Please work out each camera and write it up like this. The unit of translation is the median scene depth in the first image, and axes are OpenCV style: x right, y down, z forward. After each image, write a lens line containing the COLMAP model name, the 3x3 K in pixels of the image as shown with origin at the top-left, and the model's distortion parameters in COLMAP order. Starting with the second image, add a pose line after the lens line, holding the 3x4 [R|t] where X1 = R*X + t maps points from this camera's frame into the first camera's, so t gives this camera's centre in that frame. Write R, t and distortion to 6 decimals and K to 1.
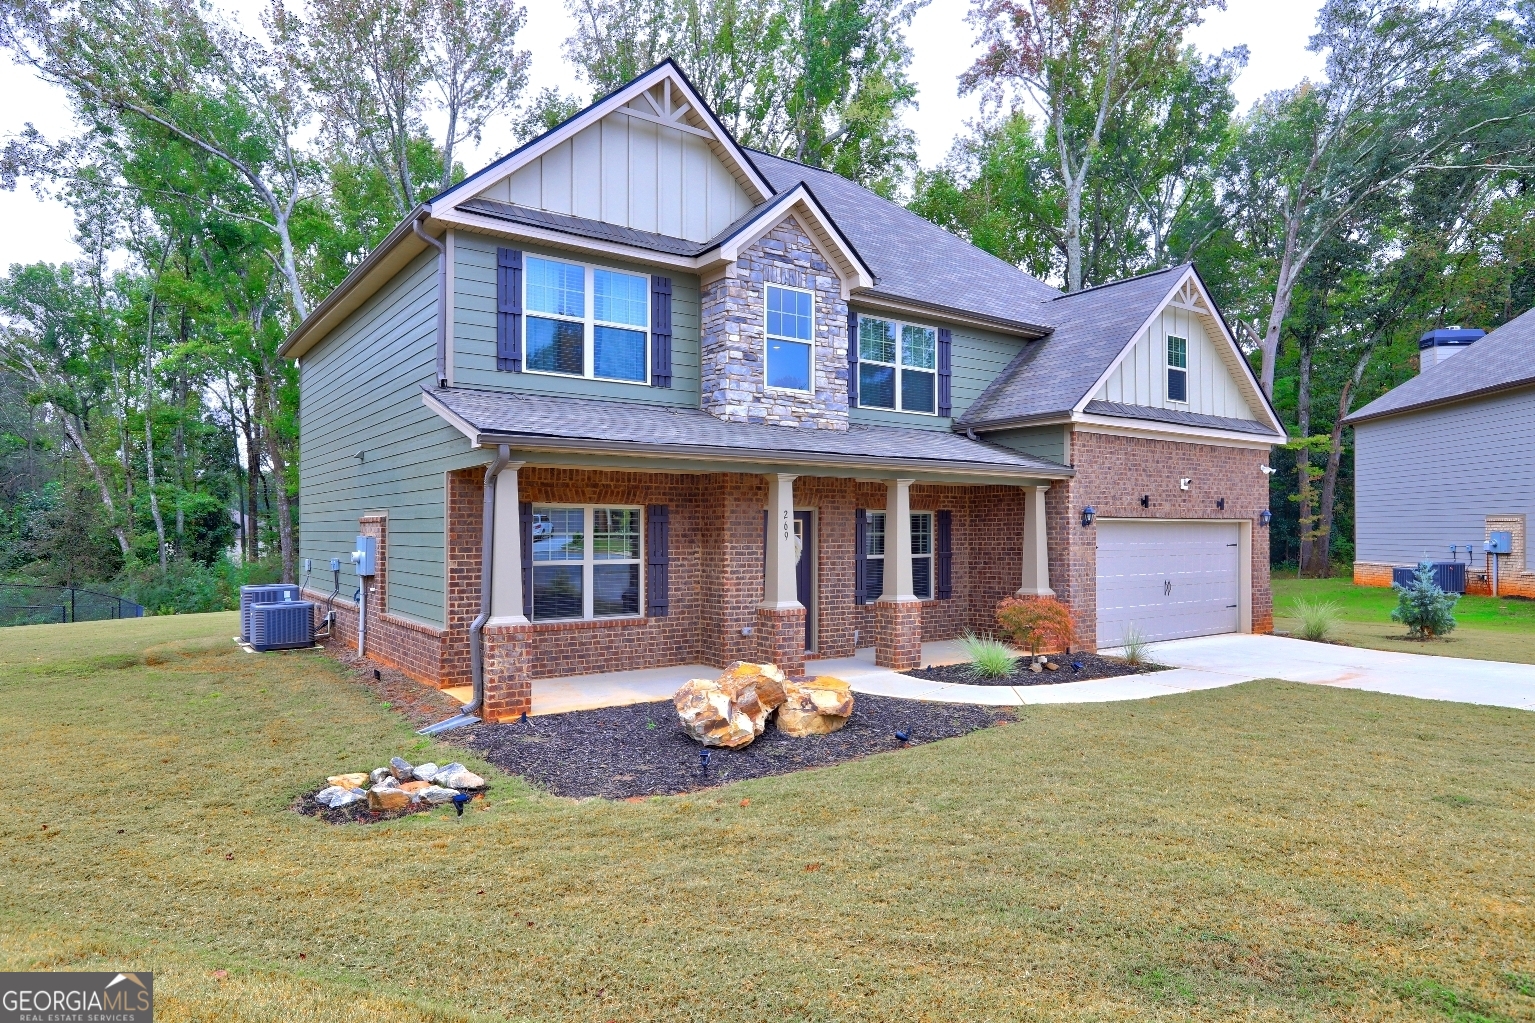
lens RADIAL K [[959.8, 0, 768.2], [0, 959.8, 514.0], [0, 0, 1]] dist [0.007957, 0.001692]
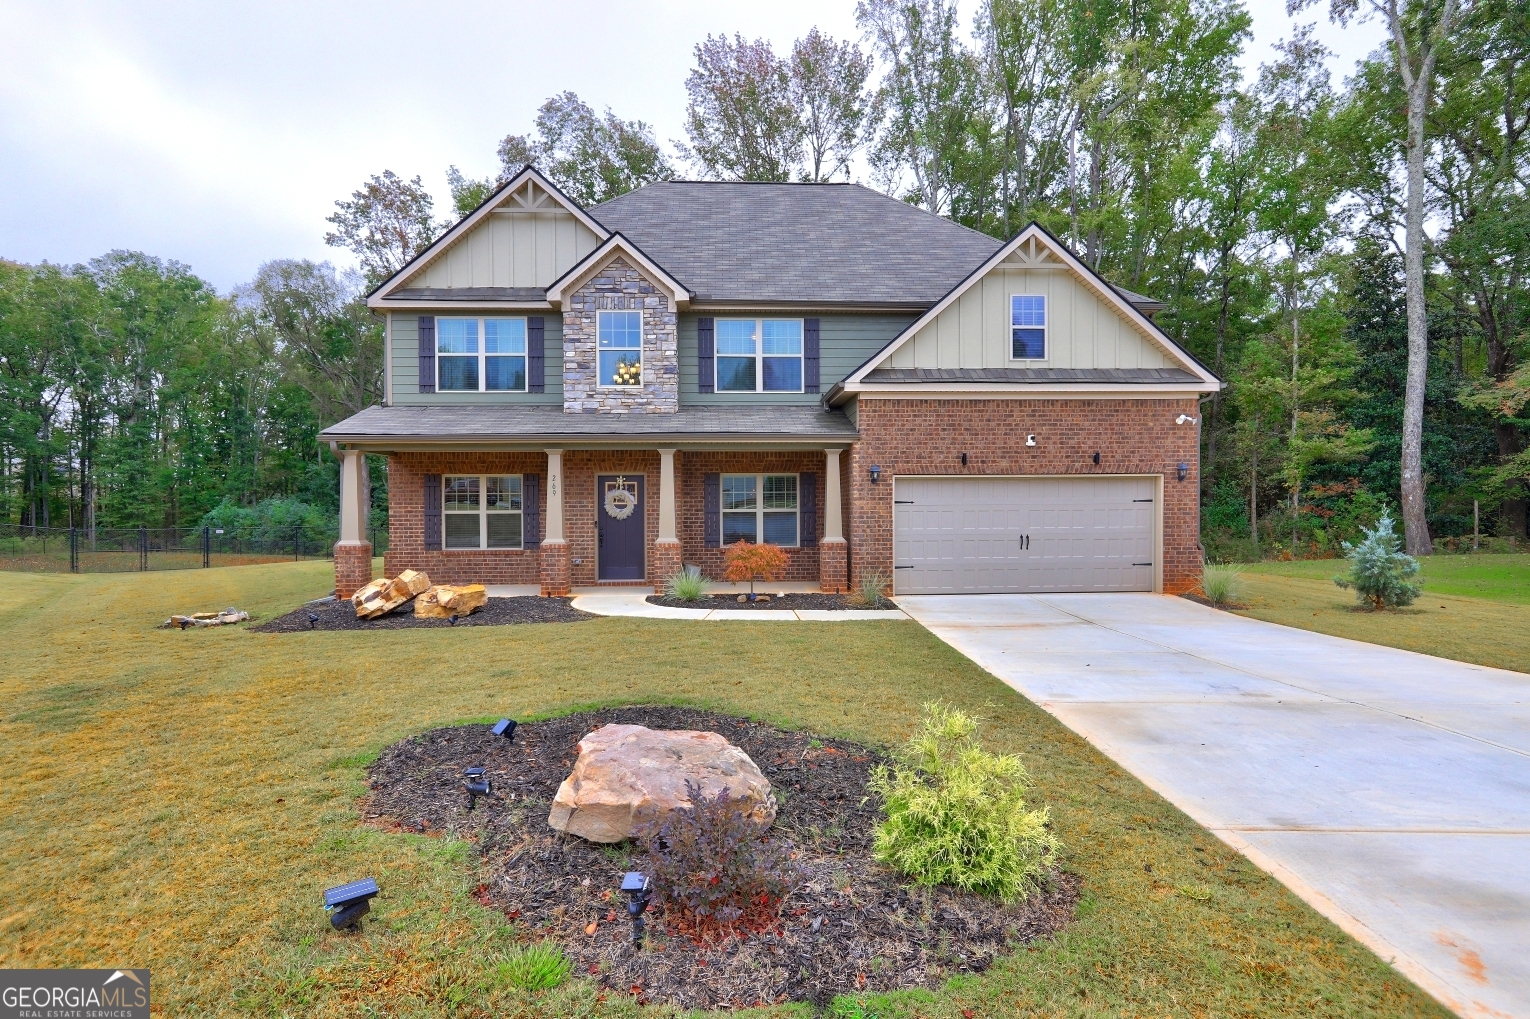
lens RADIAL K [[873.7, 0, 765.6], [0, 873.7, 509.7], [0, 0, 1]] dist [0.002484, -0.000986]
pose [[0.828579, -0.001236, -0.559870, 0.907353], [0.017159, 0.999584, 0.023187, 0.020497], [0.559609, -0.028819, 0.828256, 0.088491]]
